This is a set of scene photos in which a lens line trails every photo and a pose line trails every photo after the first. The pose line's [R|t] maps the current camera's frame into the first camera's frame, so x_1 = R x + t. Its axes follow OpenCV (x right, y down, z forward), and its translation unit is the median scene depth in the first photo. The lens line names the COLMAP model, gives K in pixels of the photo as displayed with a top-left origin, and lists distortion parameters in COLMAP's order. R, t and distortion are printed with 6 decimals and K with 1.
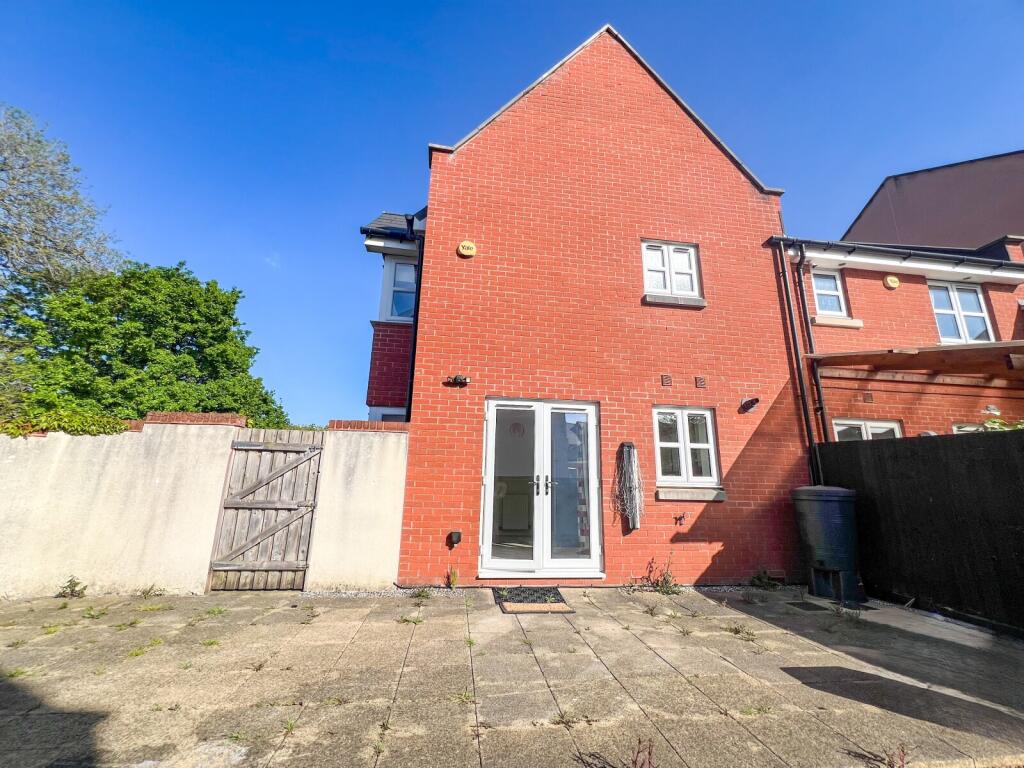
lens RADIAL K [[409.3, 0, 512.0], [0, 409.3, 384.0], [0, 0, 1]] dist [-0.000214, 0.000249]
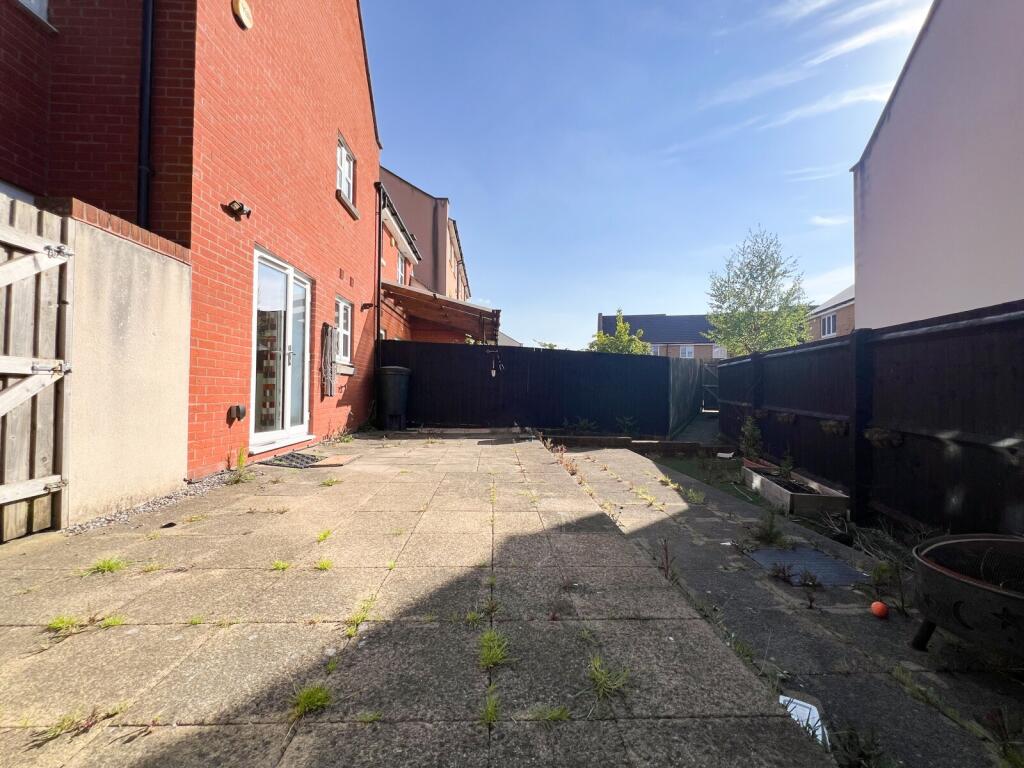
lens RADIAL K [[414.4, 0, 512.0], [0, 414.4, 384.0], [0, 0, 1]] dist [0.000557, 0.000082]
pose [[0.108300, -0.009424, 0.994074, -0.778462], [-0.246284, 0.968528, 0.036013, 0.138219], [-0.963128, -0.248725, 0.102571, 0.357680]]
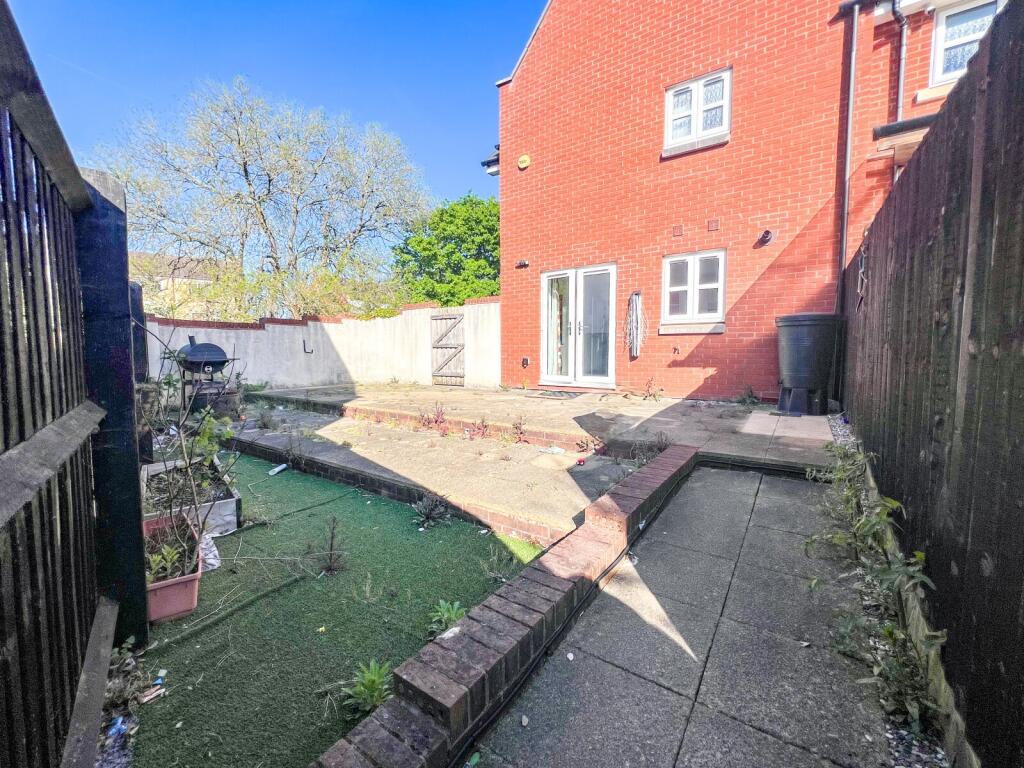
lens RADIAL K [[420.6, 0, 512.0], [0, 420.6, 384.0], [0, 0, 1]] dist [-0.002072, -0.000146]
pose [[0.735876, 0.029226, -0.676485, 0.856169], [0.179838, 0.954751, 0.236874, 0.038345], [0.652797, -0.295968, 0.697323, -0.228851]]
